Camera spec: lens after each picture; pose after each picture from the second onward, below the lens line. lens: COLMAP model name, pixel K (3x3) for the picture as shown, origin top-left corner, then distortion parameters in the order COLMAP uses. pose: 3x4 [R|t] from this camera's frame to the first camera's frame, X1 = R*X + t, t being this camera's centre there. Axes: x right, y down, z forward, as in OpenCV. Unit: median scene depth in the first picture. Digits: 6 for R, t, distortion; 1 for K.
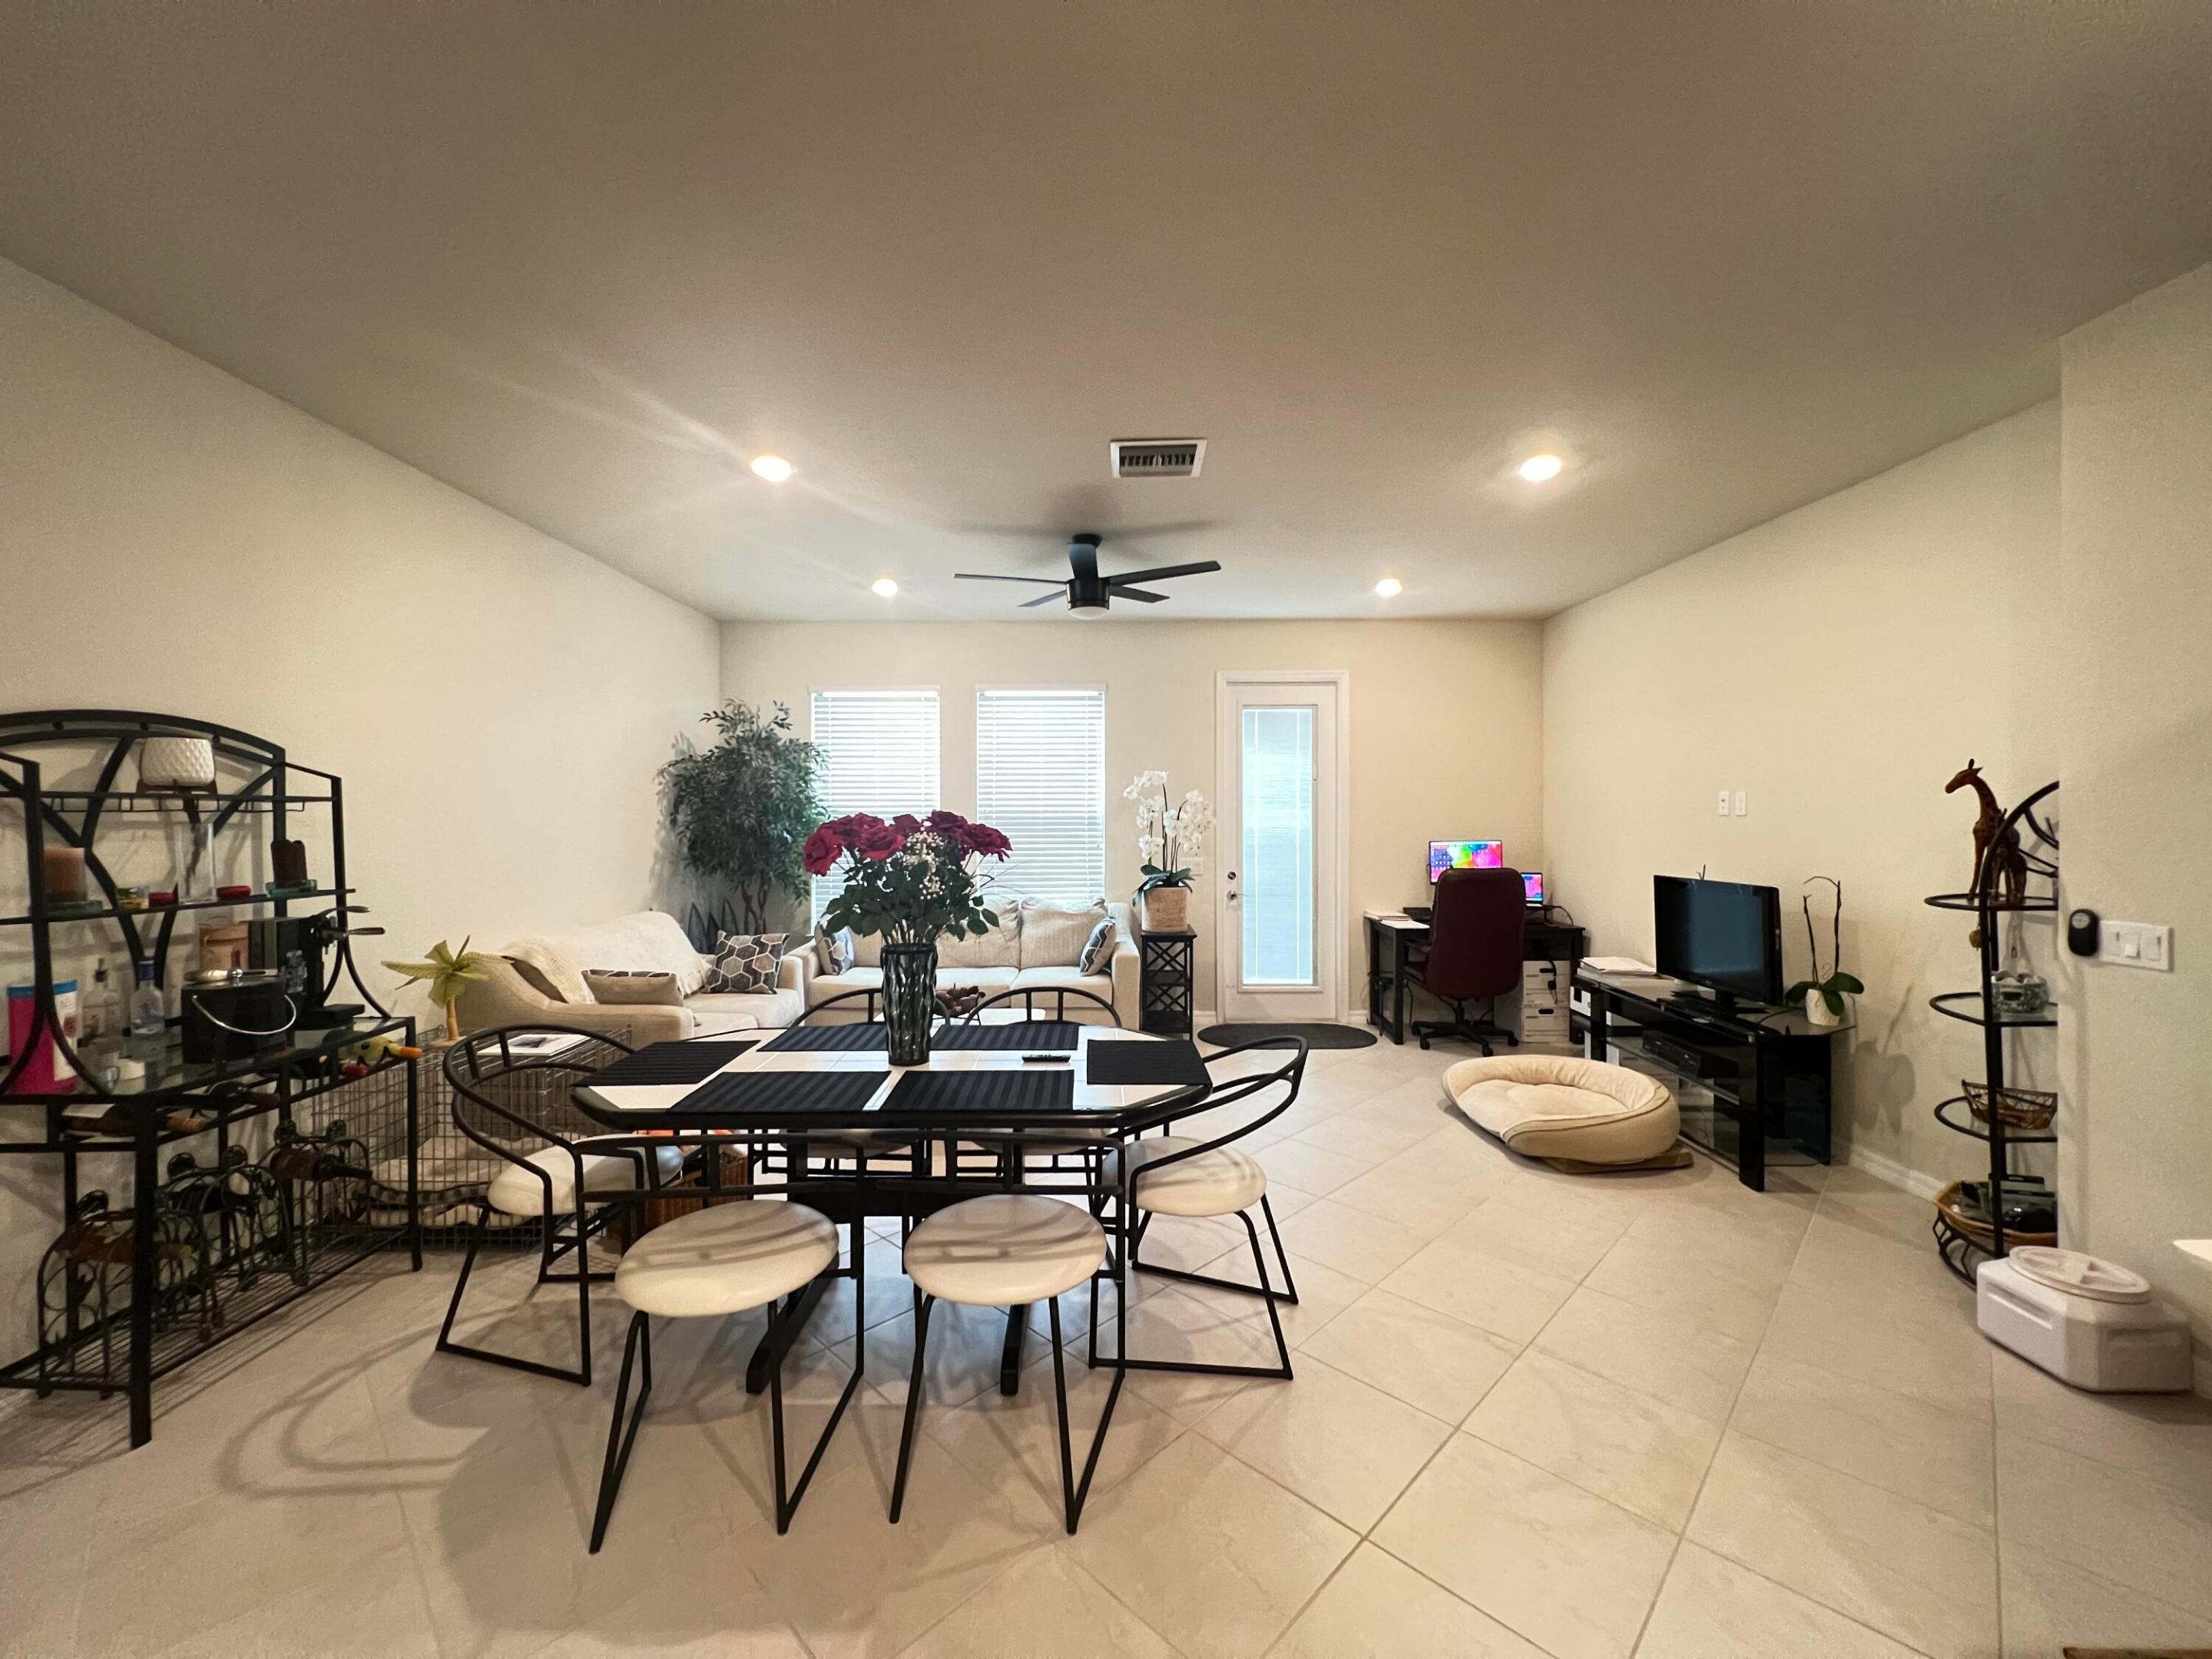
lens RADIAL K [[887.2, 0, 1098.6], [0, 887.2, 830.2], [0, 0, 1]] dist [-0.001157, 0.000440]
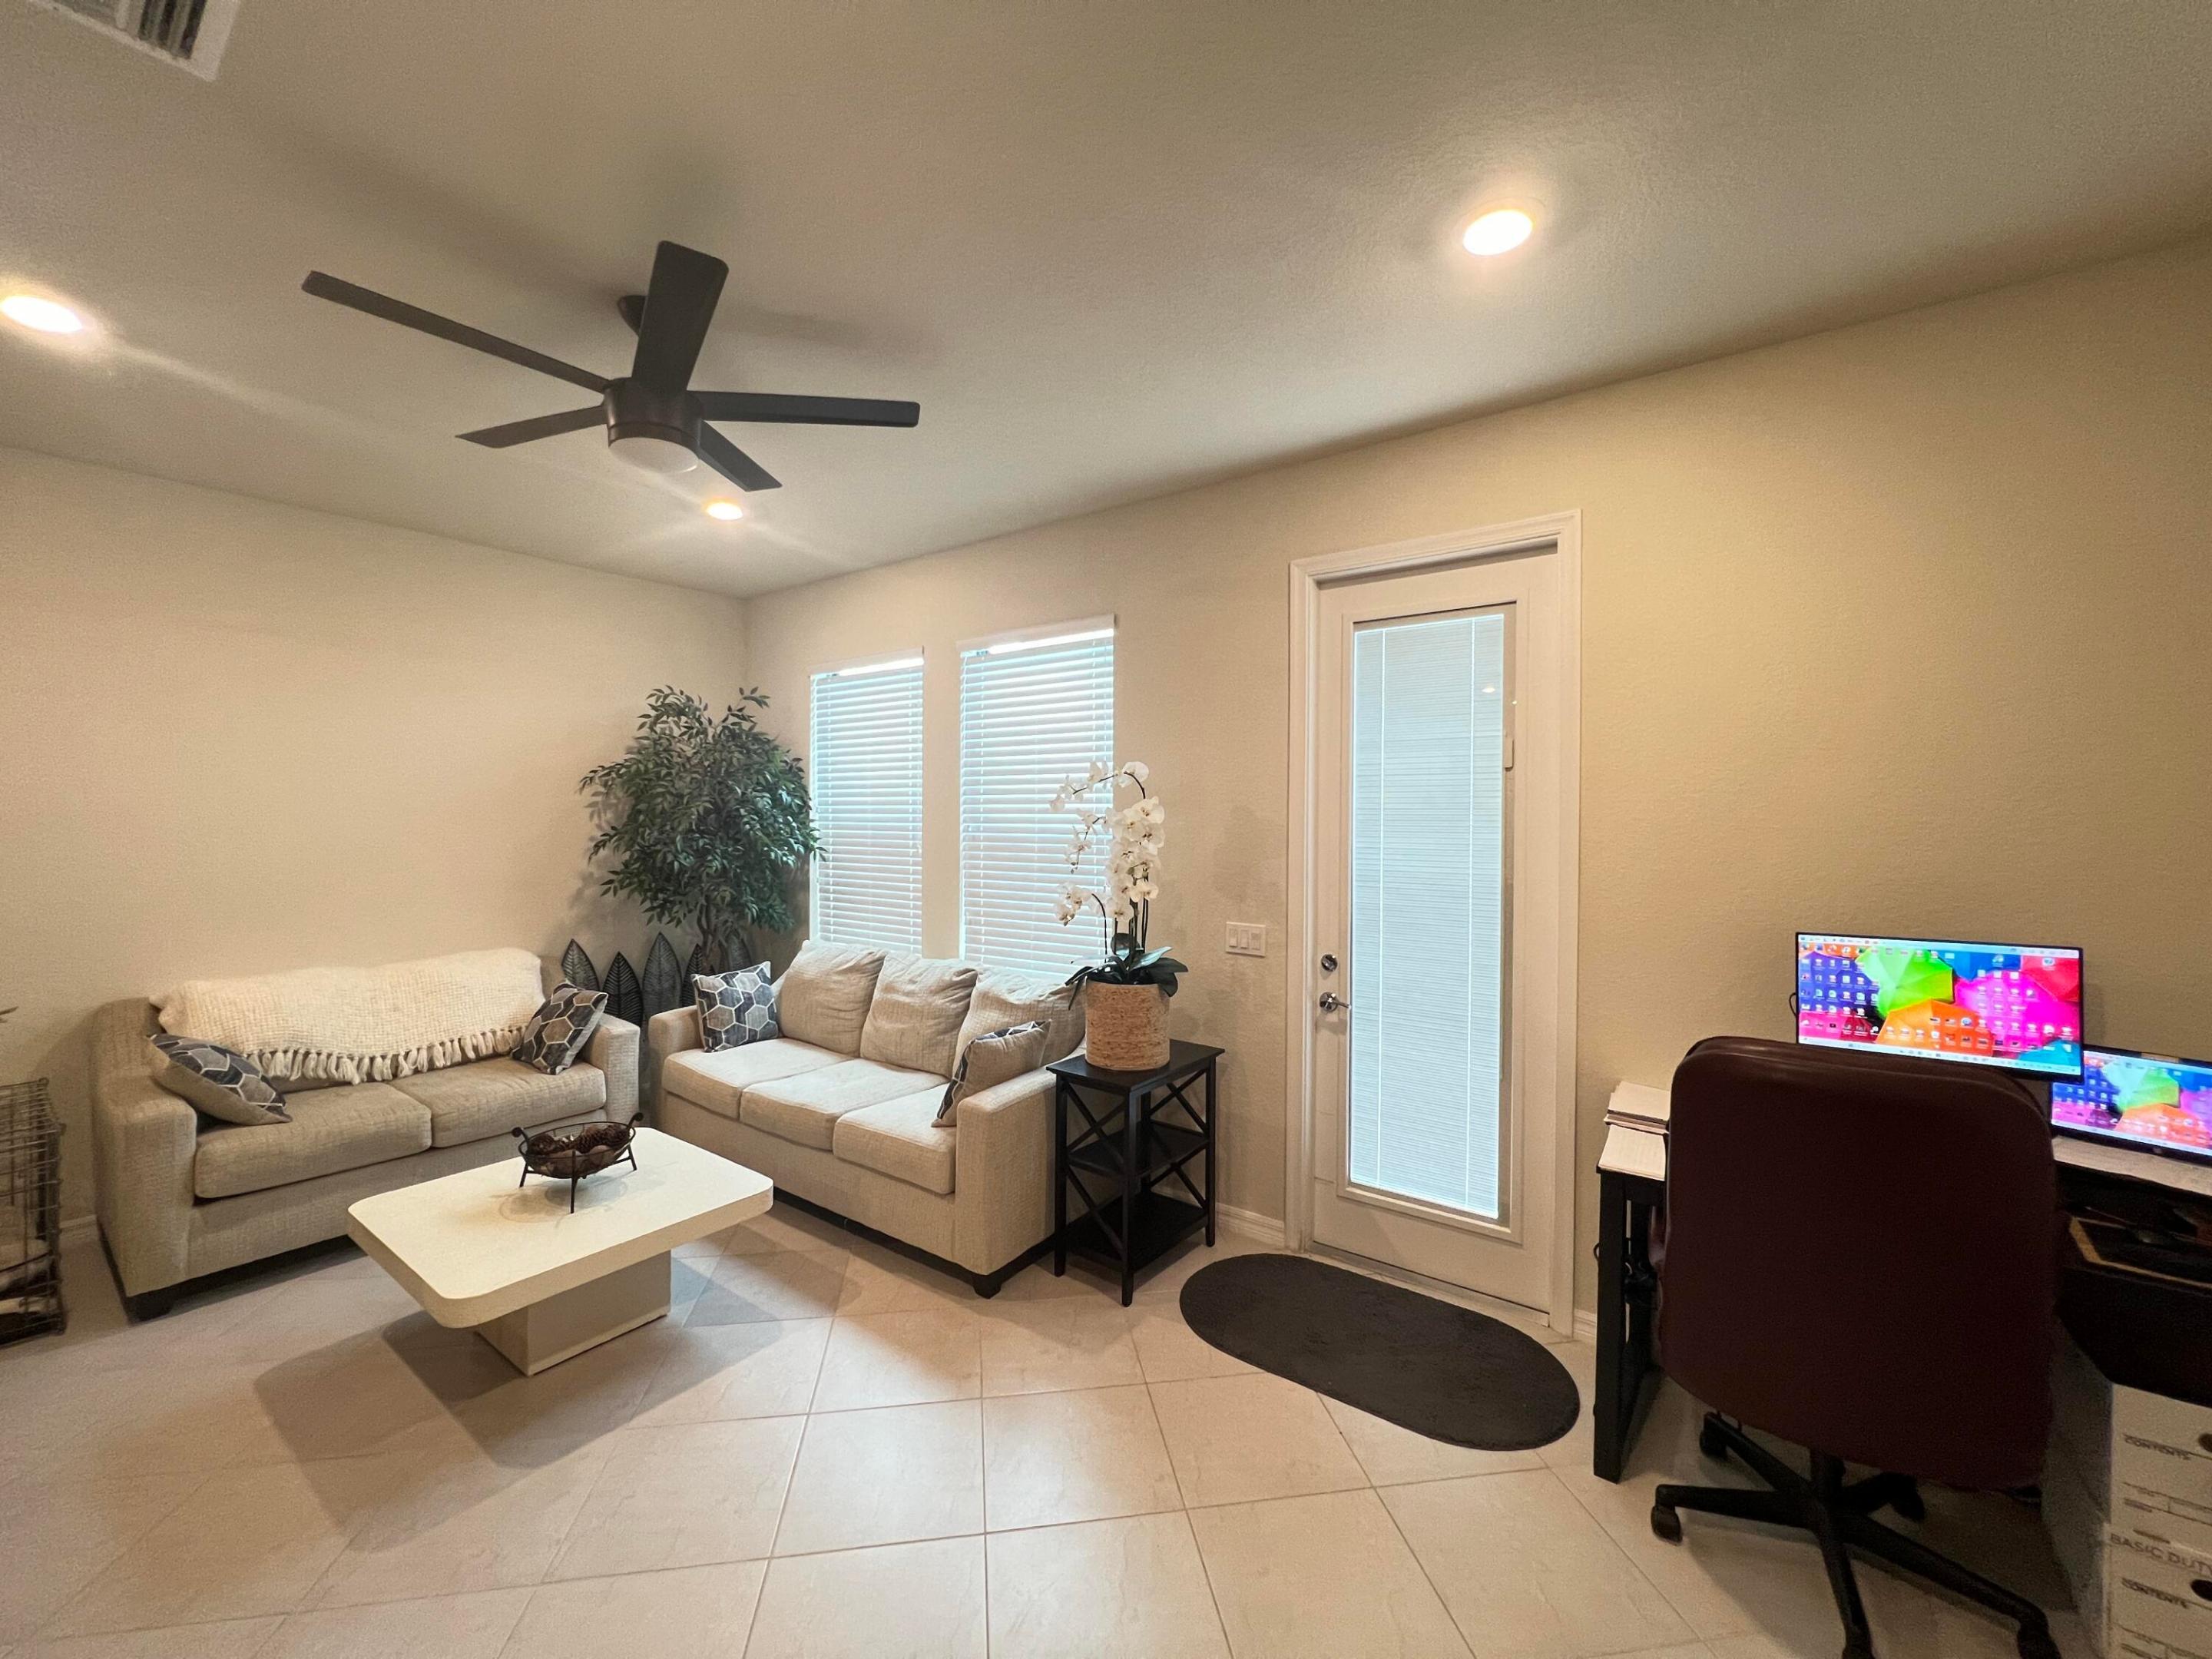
lens RADIAL K [[895.5, 0, 1106.0], [0, 895.5, 829.5], [0, 0, 1]] dist [0.001957, 0.000951]
pose [[0.801890, 0.017381, -0.597219, 0.352431], [-0.011731, 0.999842, 0.013346, -0.030129], [0.597357, -0.003696, 0.801967, 0.516127]]
